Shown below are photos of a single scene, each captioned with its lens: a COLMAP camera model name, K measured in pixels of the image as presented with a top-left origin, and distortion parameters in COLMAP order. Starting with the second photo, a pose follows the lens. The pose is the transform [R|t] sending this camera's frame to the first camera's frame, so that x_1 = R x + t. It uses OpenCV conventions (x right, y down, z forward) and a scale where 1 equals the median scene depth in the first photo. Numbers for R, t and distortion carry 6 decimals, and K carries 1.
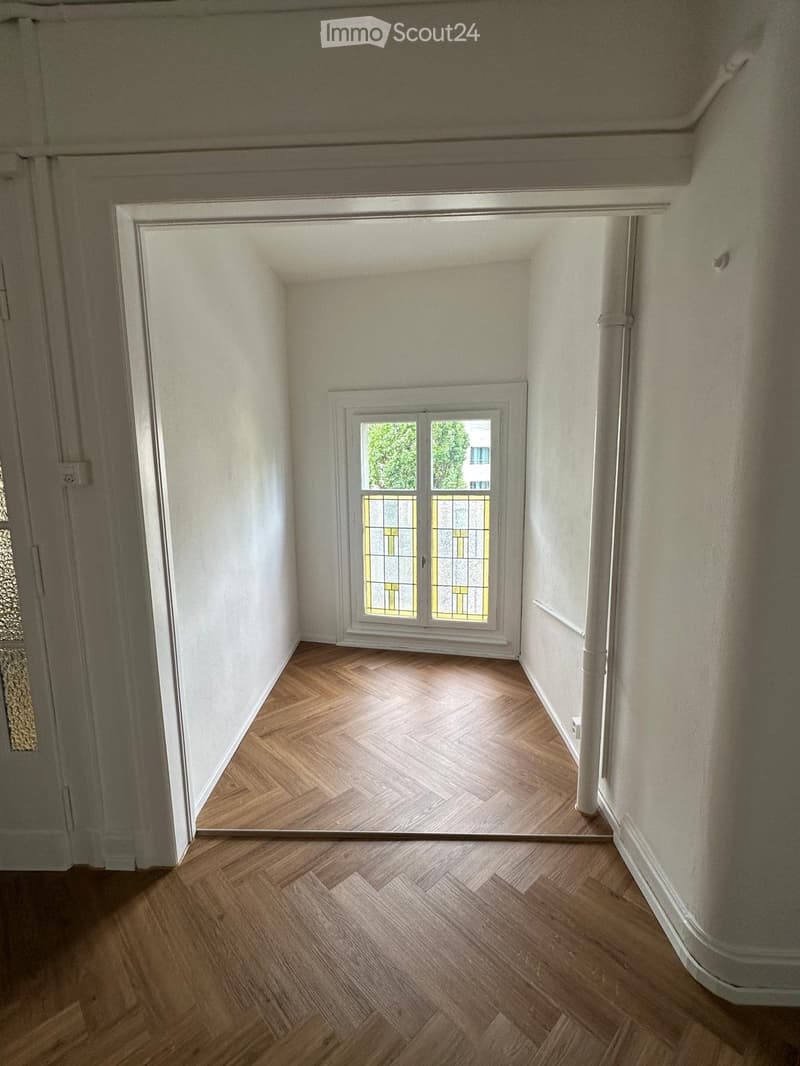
lens RADIAL K [[486.9, 0, 401.1], [0, 486.9, 551.6], [0, 0, 1]] dist [0.000024, -0.000149]
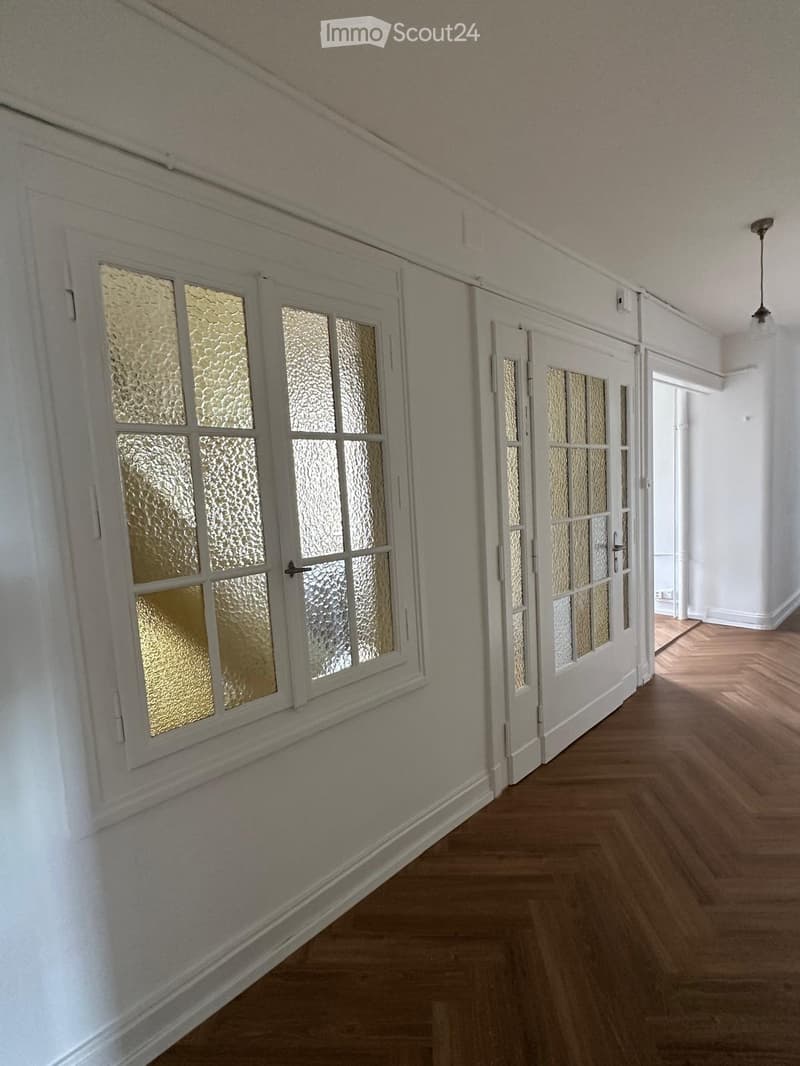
lens RADIAL K [[486.9, 0, 401.1], [0, 486.9, 551.6], [0, 0, 1]] dist [0.000024, -0.000149]
pose [[0.713929, -0.110418, 0.691458, -2.804413], [0.164019, 0.986386, -0.011835, -0.009465], [-0.680737, 0.121862, 0.722320, 0.194110]]
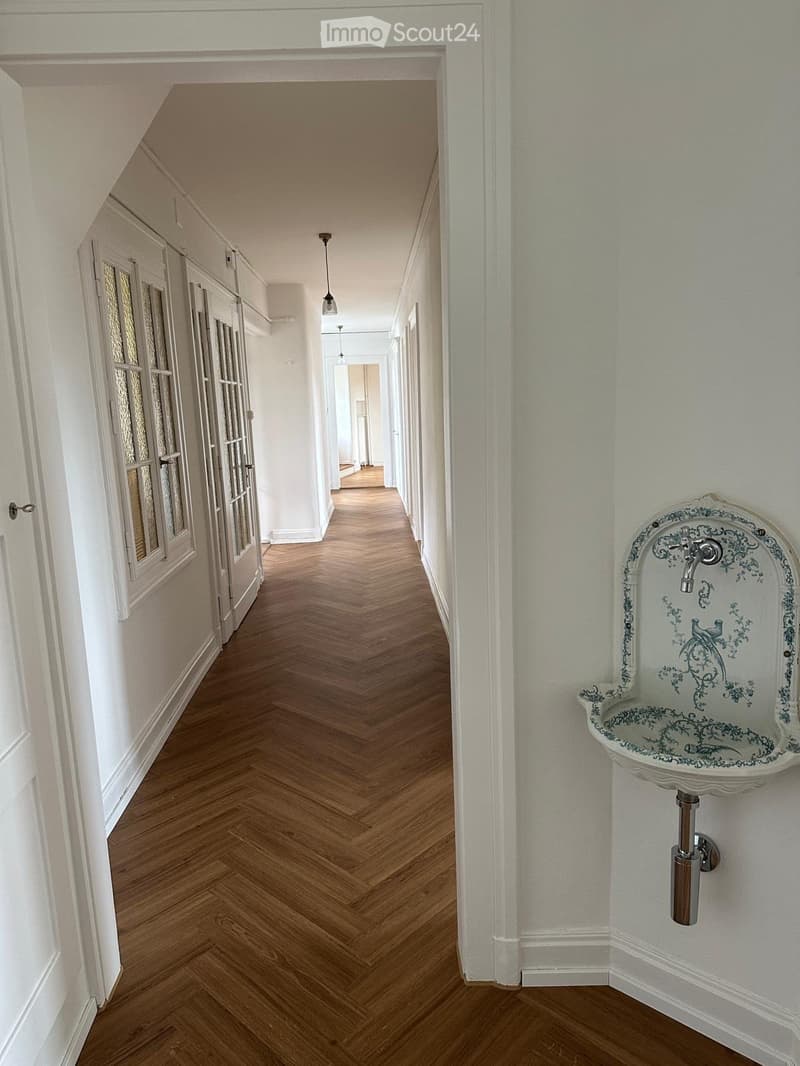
lens RADIAL K [[740.5, 0, 400.0], [0, 740.5, 533.0], [0, 0, 1]] dist [0.043406, 0.000460]
pose [[-0.063070, -0.160070, 0.985089, -4.575882], [0.186031, 0.967869, 0.169182, -0.063616], [-0.980517, 0.193928, -0.031265, 0.463513]]
